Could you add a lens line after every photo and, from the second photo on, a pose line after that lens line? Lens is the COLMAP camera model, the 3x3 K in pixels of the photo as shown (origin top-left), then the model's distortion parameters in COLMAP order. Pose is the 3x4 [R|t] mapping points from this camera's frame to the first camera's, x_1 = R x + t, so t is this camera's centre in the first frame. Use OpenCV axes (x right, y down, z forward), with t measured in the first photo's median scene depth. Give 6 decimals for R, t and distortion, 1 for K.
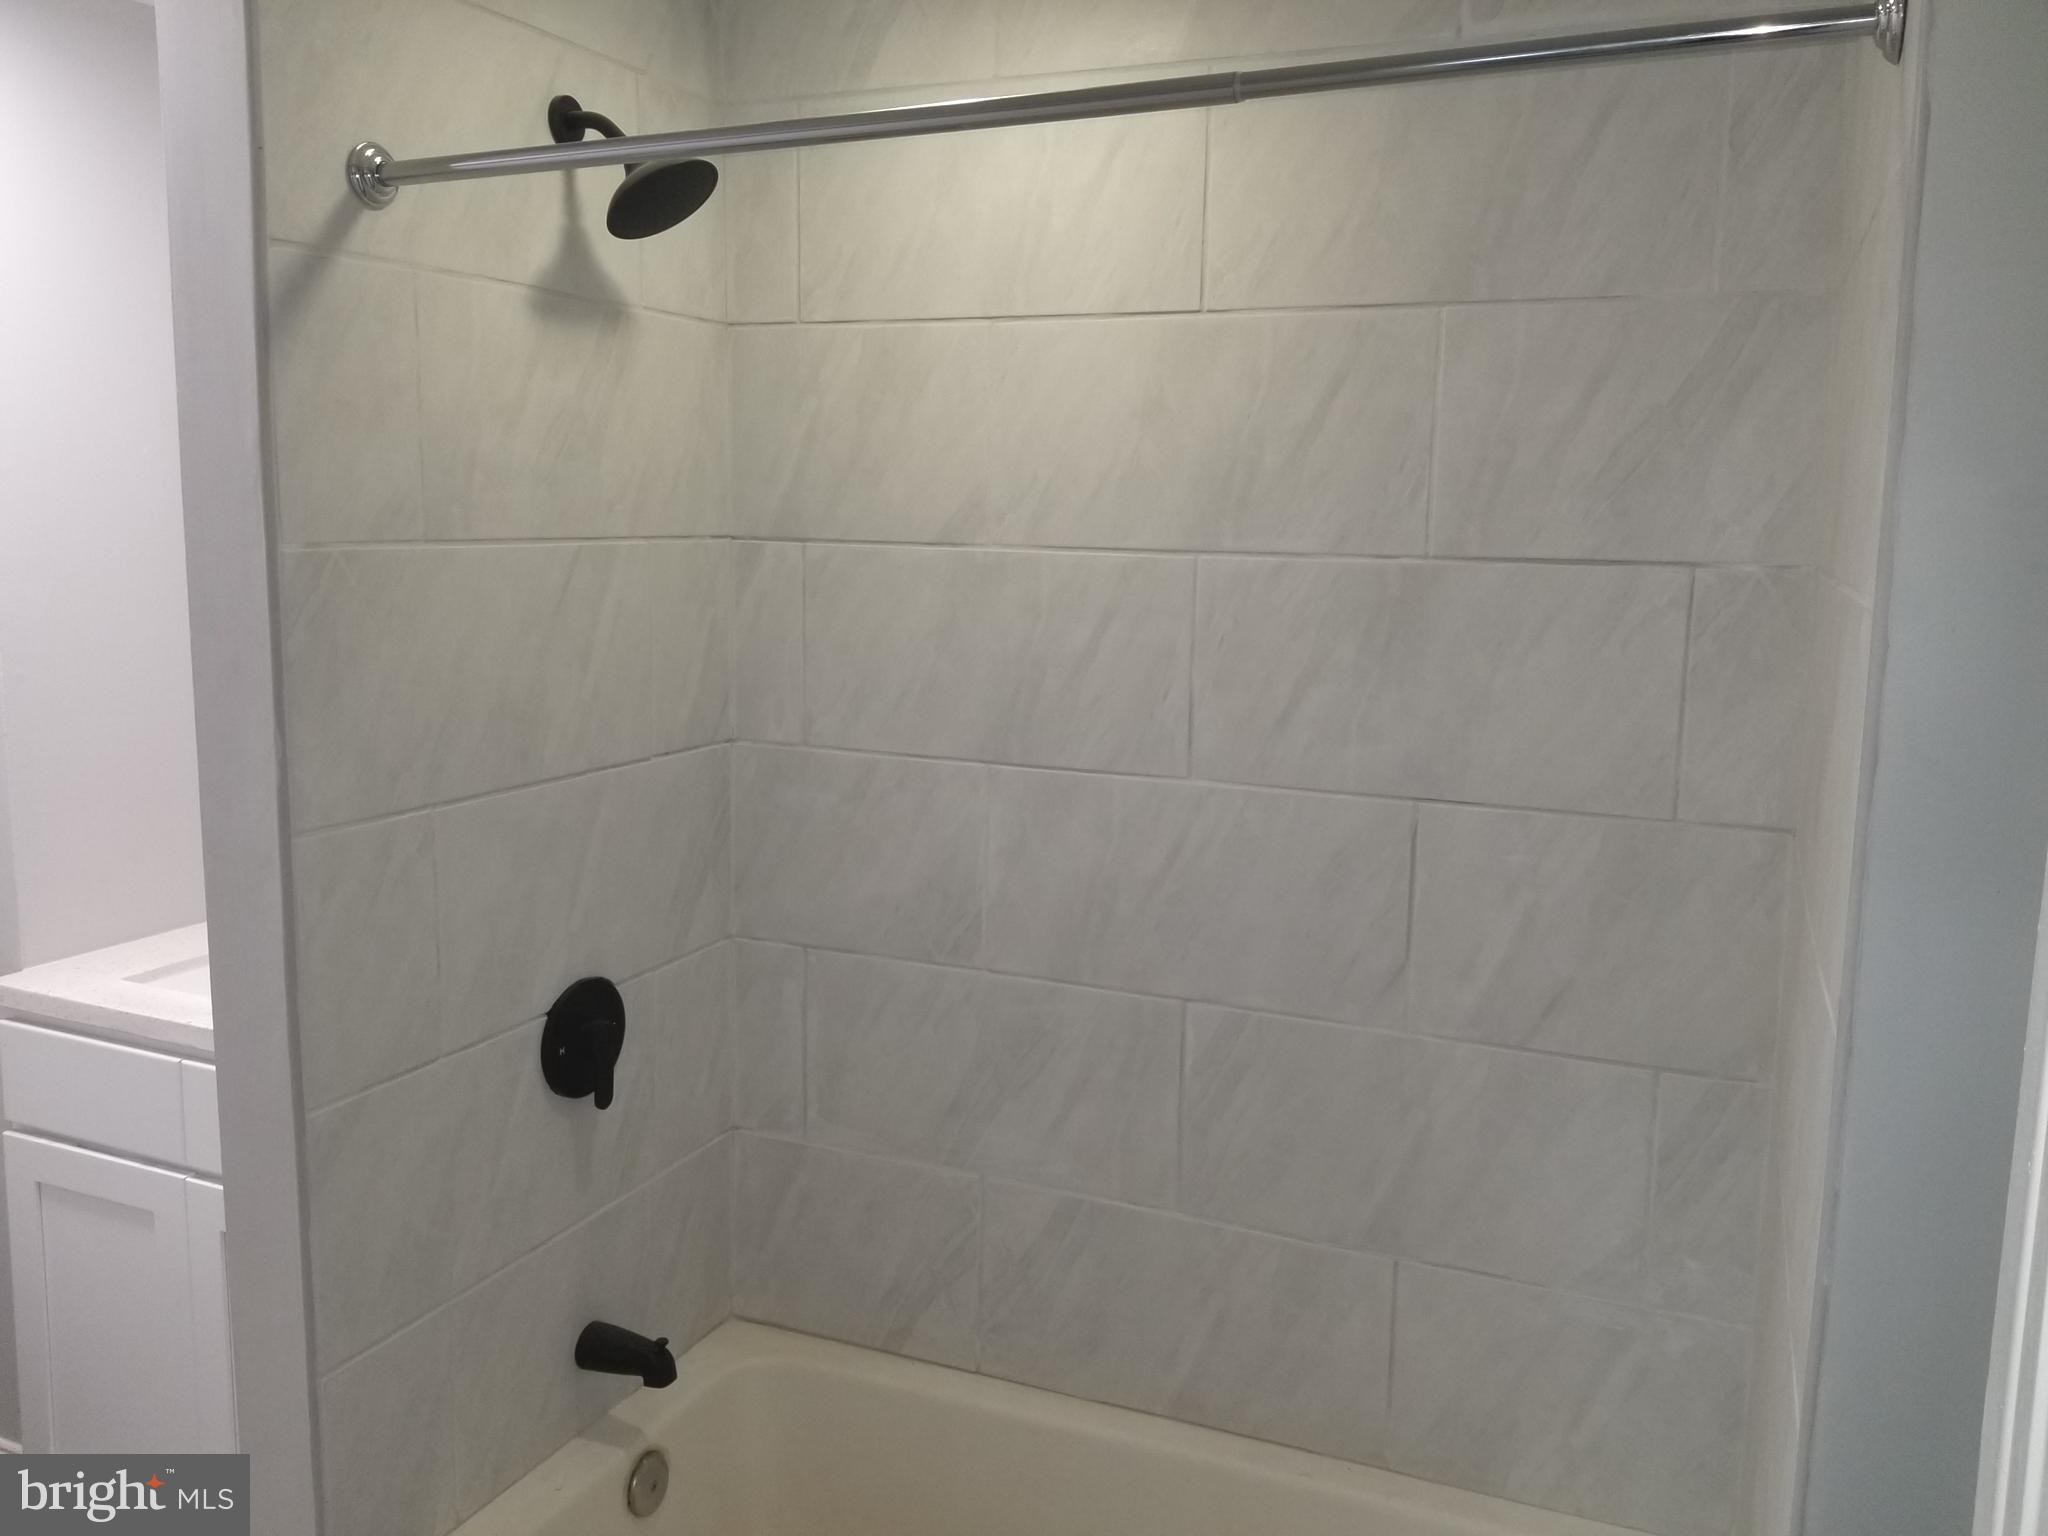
lens RADIAL K [[1560.1, 0, 1017.0], [0, 1560.1, 735.2], [0, 0, 1]] dist [0.088336, -0.158378]
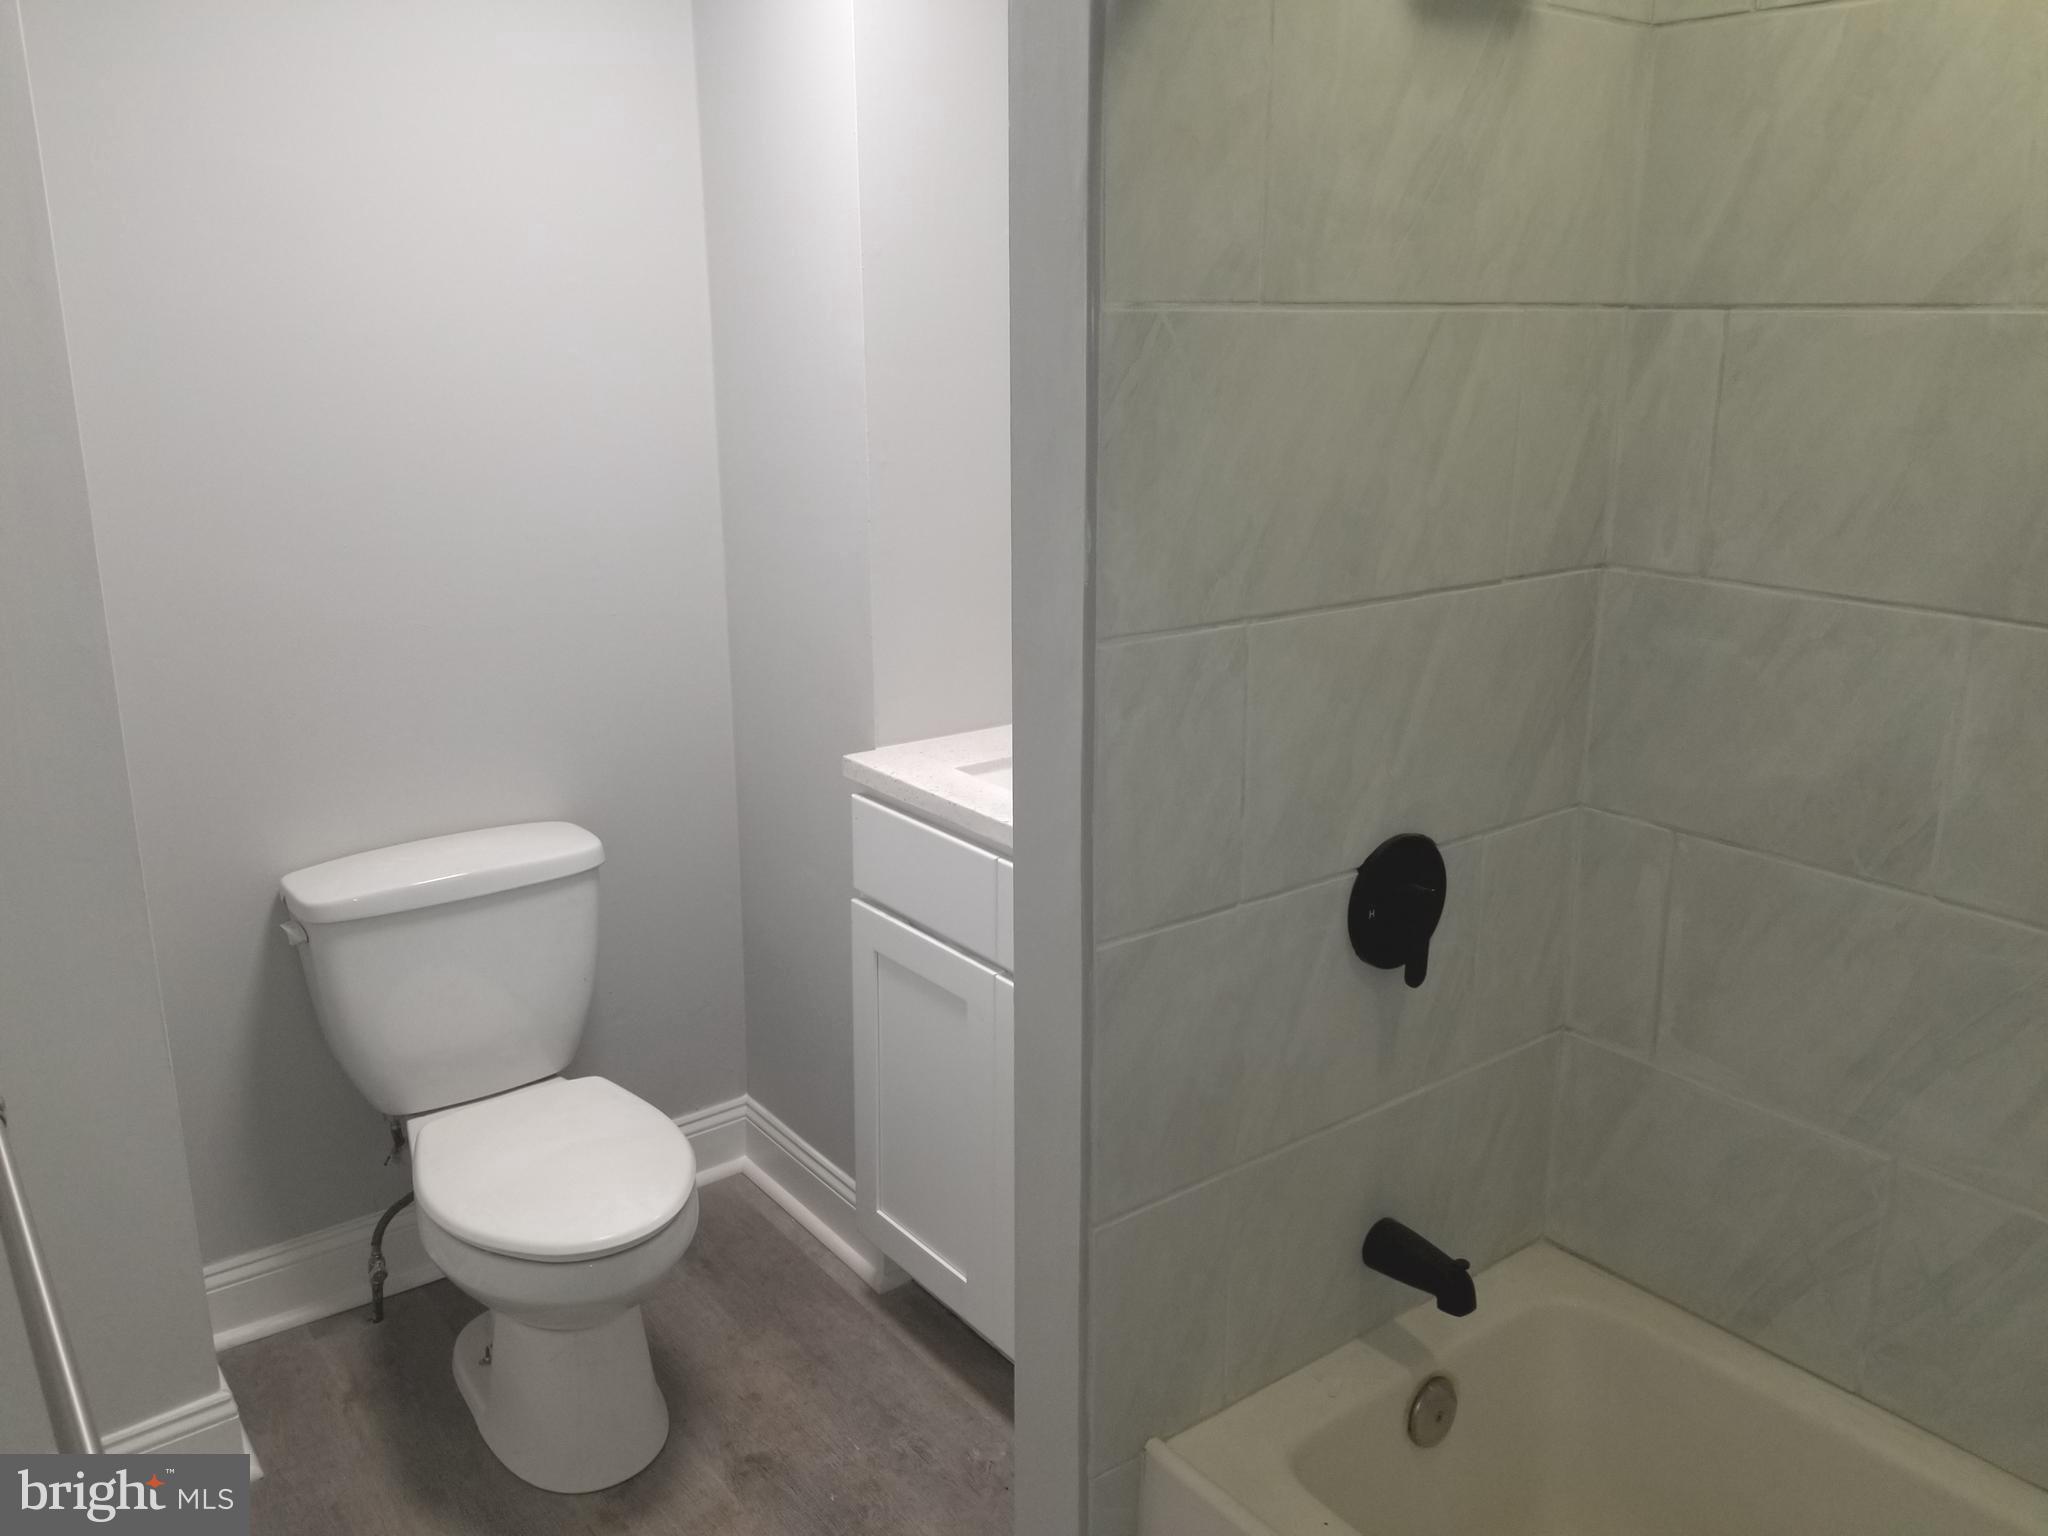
lens RADIAL K [[1672.9, 0, 1083.1], [0, 1672.9, 741.6], [0, 0, 1]] dist [0.067903, -0.113061]
pose [[0.891087, 0.105711, -0.441349, -0.032905], [-0.057537, 0.990961, 0.121186, 0.004476], [0.450171, -0.082593, 0.889115, 0.113777]]
